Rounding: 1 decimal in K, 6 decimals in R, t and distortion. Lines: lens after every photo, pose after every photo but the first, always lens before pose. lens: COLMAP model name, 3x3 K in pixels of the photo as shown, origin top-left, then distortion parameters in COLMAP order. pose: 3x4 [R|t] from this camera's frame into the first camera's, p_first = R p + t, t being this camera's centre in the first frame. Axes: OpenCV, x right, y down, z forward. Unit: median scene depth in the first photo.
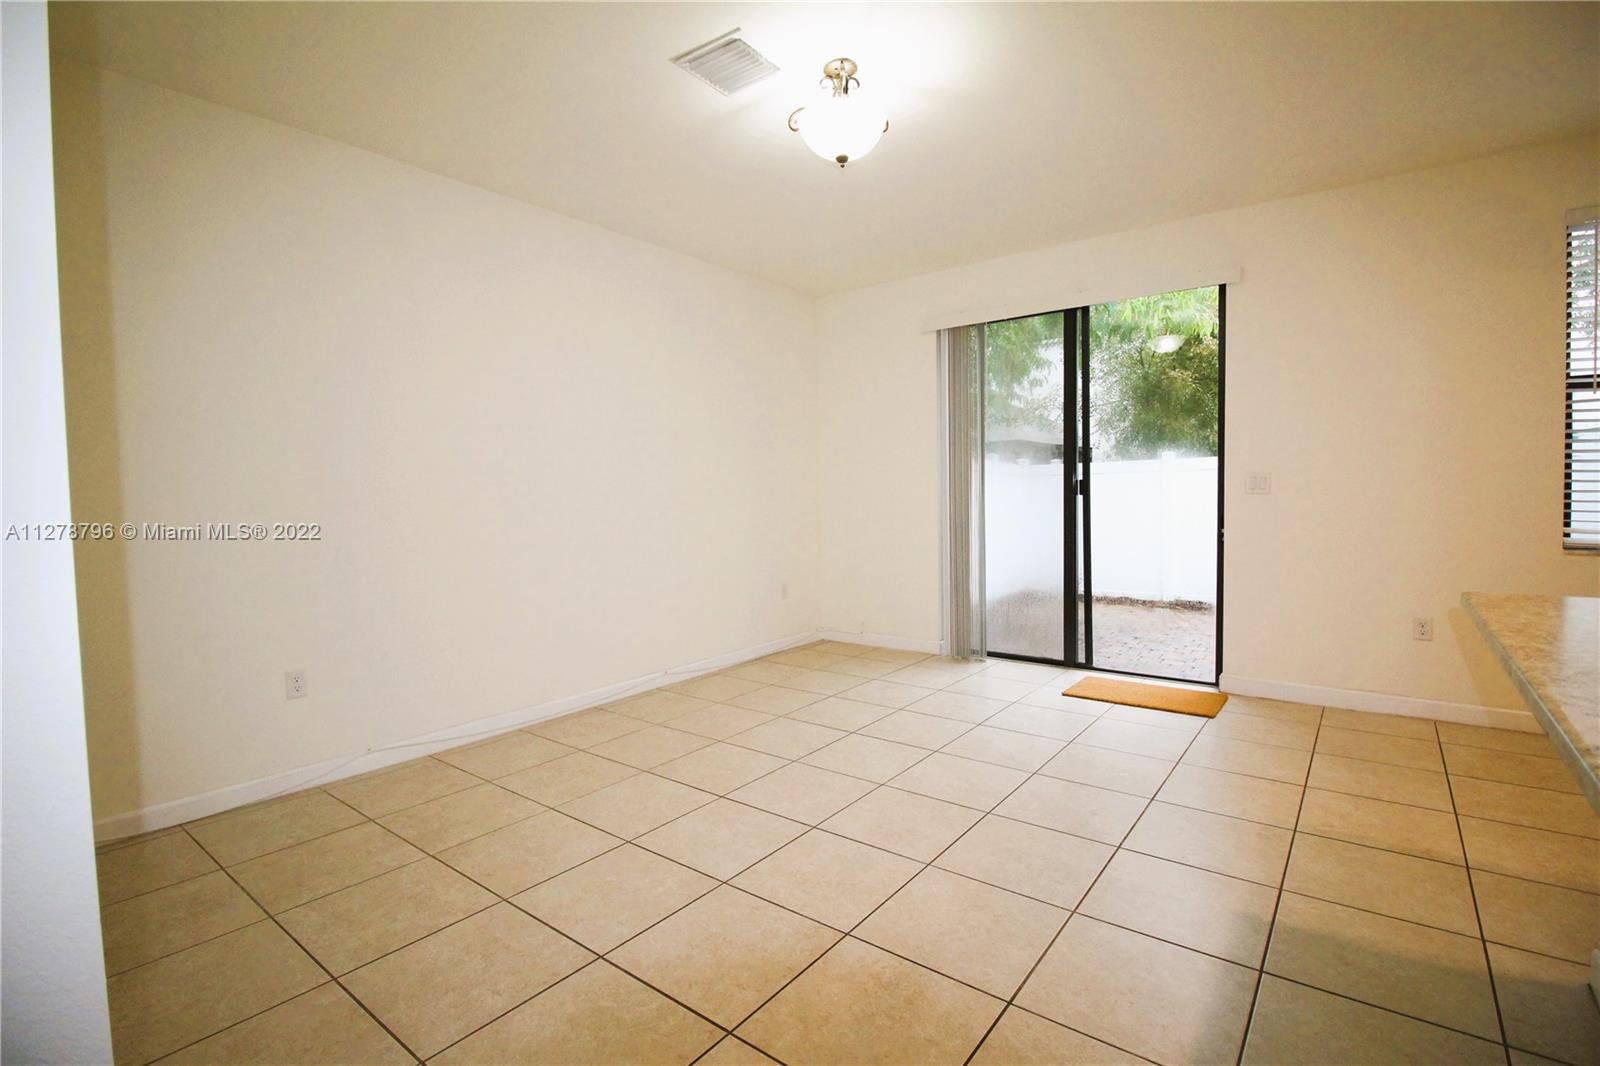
lens RADIAL K [[738.1, 0, 808.8], [0, 738.1, 524.9], [0, 0, 1]] dist [0.002665, -0.015045]
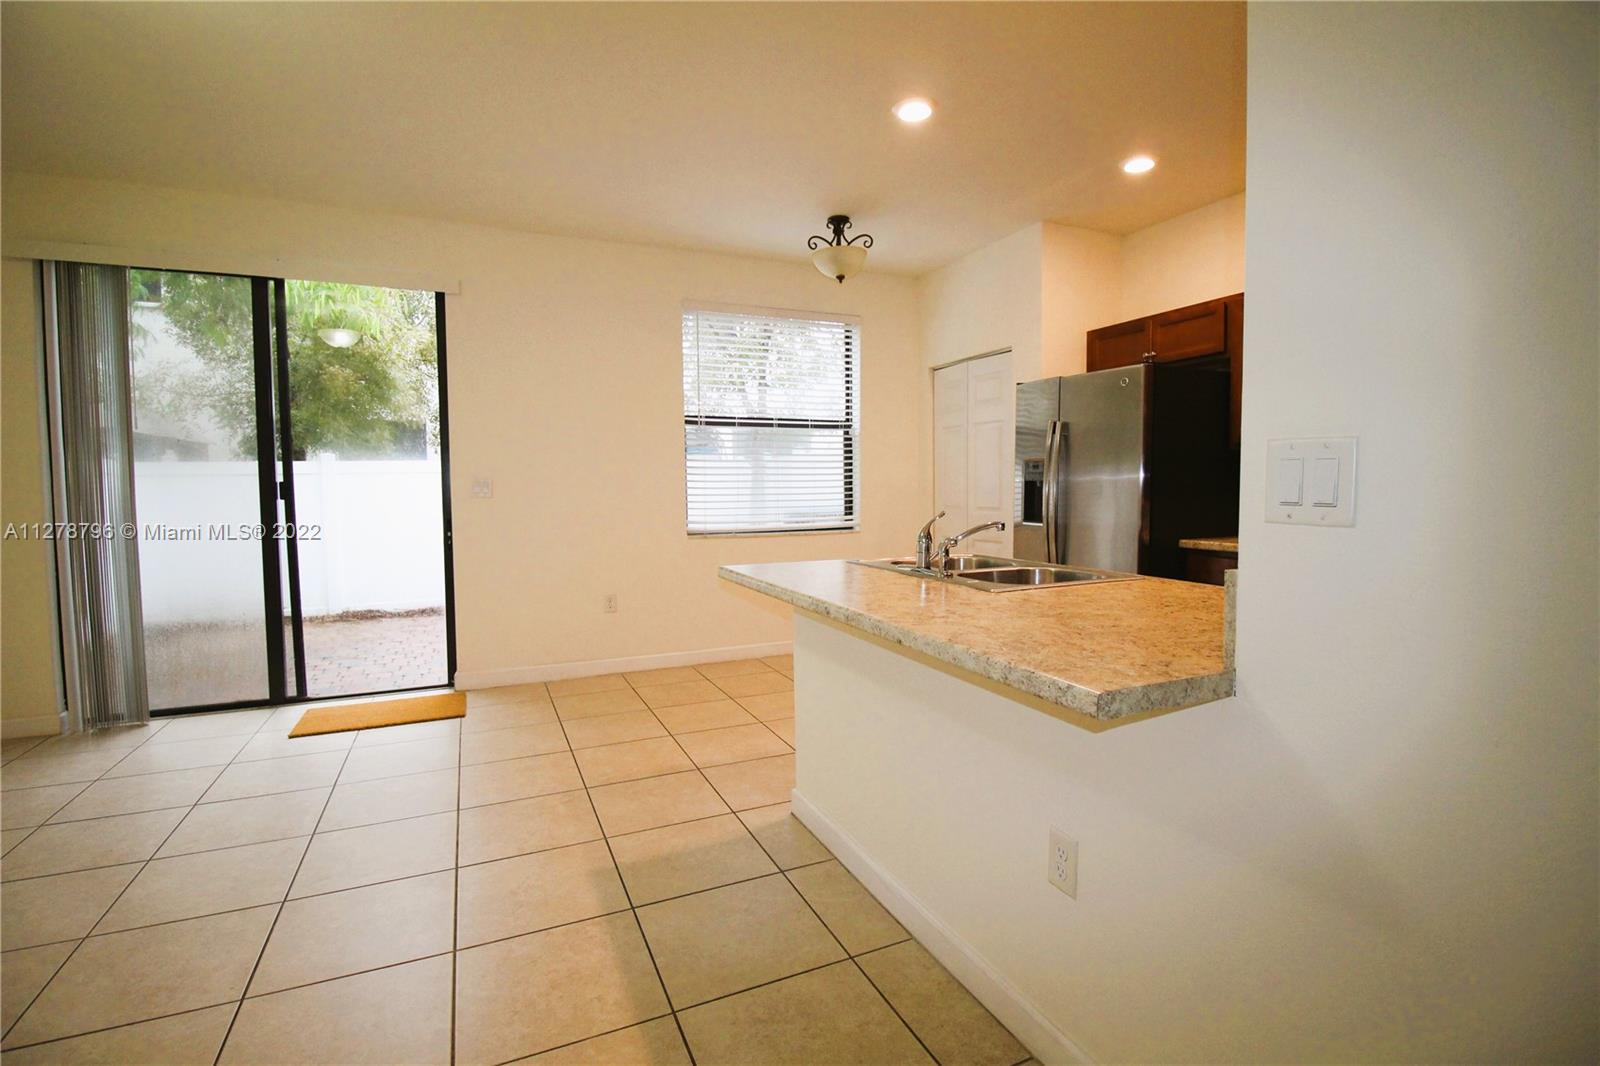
lens RADIAL K [[738.1, 0, 808.8], [0, 738.1, 524.9], [0, 0, 1]] dist [0.002665, -0.015045]
pose [[0.466602, -0.033026, 0.883851, -0.100345], [0.039267, 0.999091, 0.016602, -0.001857], [-0.883596, 0.026960, 0.467474, 0.072740]]
